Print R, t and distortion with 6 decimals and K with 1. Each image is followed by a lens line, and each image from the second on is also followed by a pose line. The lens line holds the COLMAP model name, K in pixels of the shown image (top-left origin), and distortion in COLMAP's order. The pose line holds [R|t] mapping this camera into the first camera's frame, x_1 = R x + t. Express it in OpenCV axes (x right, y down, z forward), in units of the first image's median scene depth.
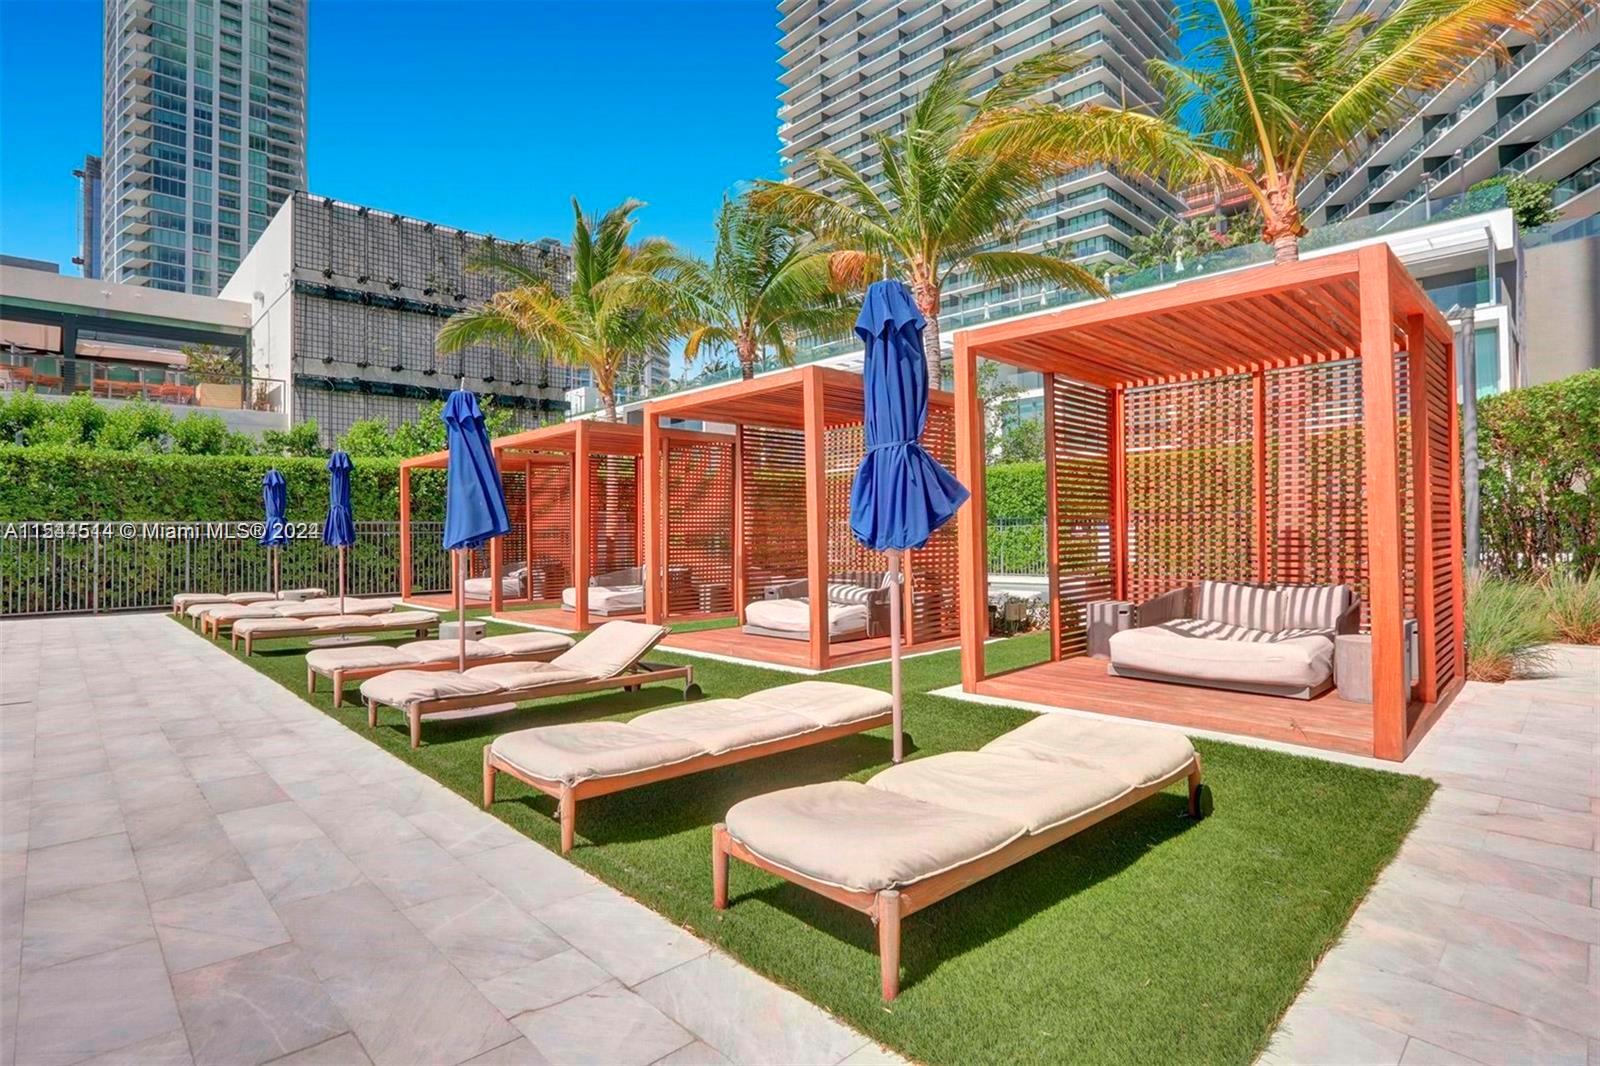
lens RADIAL K [[772.4, 0, 797.9], [0, 772.4, 527.1], [0, 0, 1]] dist [-0.002524, 0.000798]
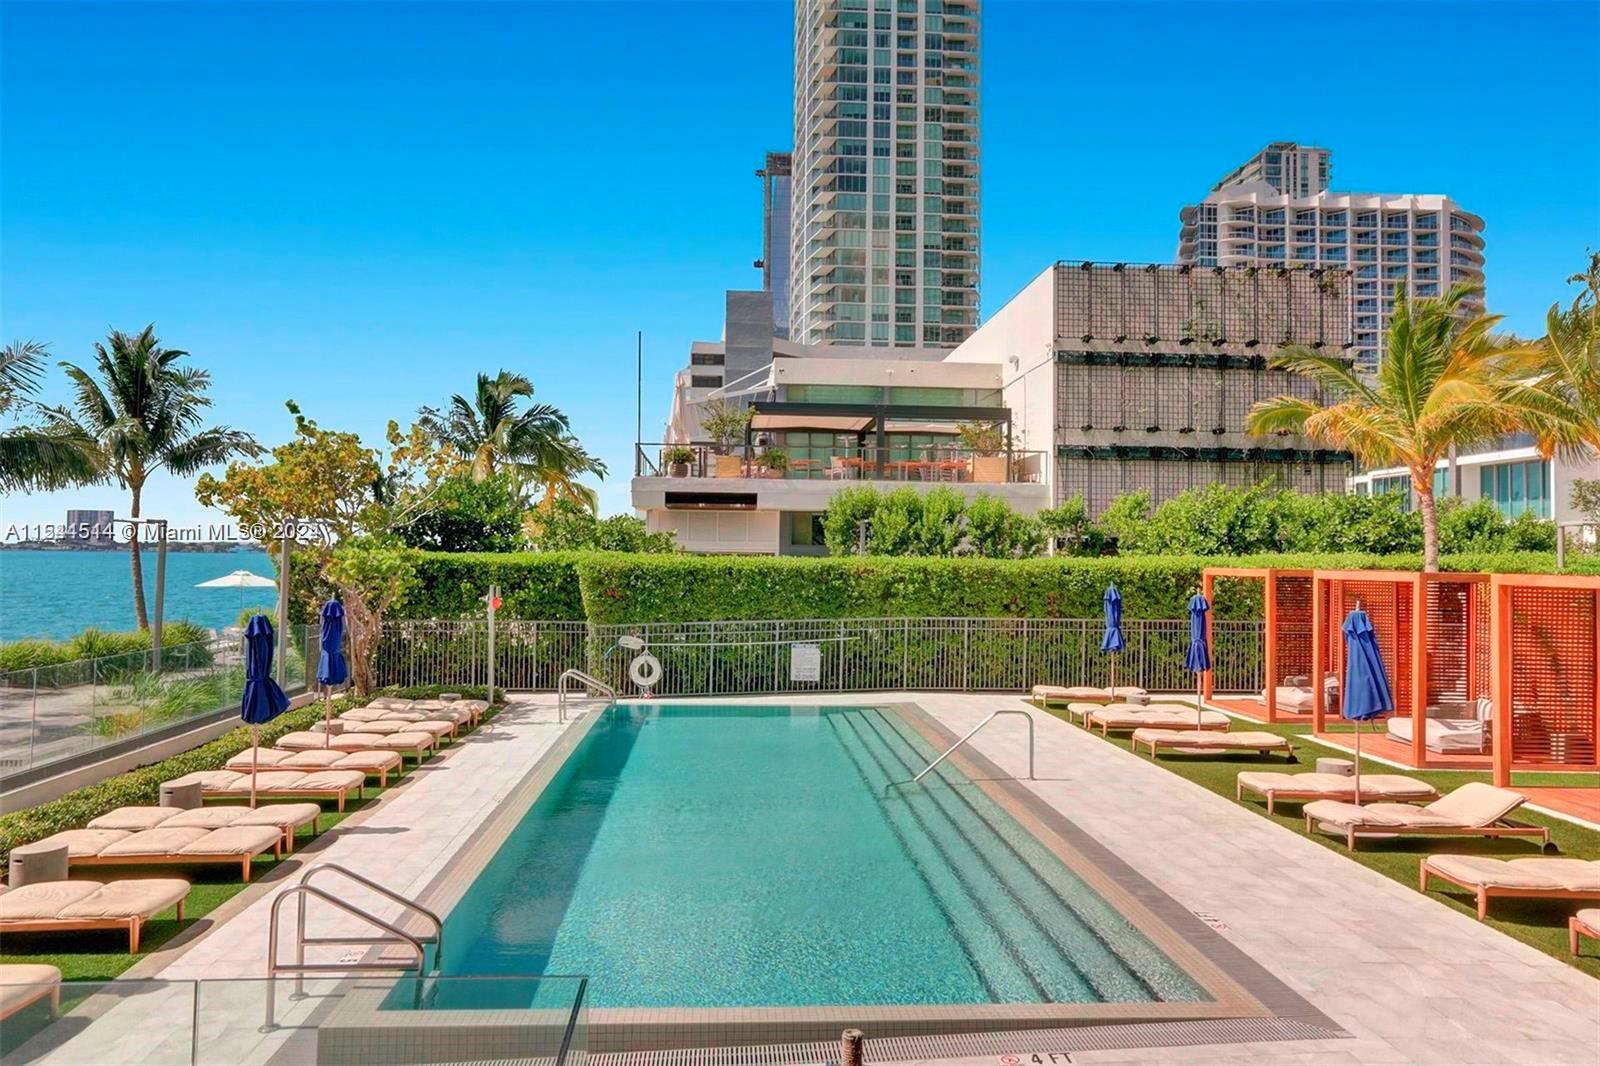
lens RADIAL K [[1101.8, 0, 790.7], [0, 1101.8, 528.4], [0, 0, 1]] dist [-0.025013, 0.025990]
pose [[0.747539, -0.004217, -0.664205, 0.030209], [-0.009079, 0.999822, -0.016567, -0.062957], [0.664156, 0.018415, 0.747367, -0.275054]]
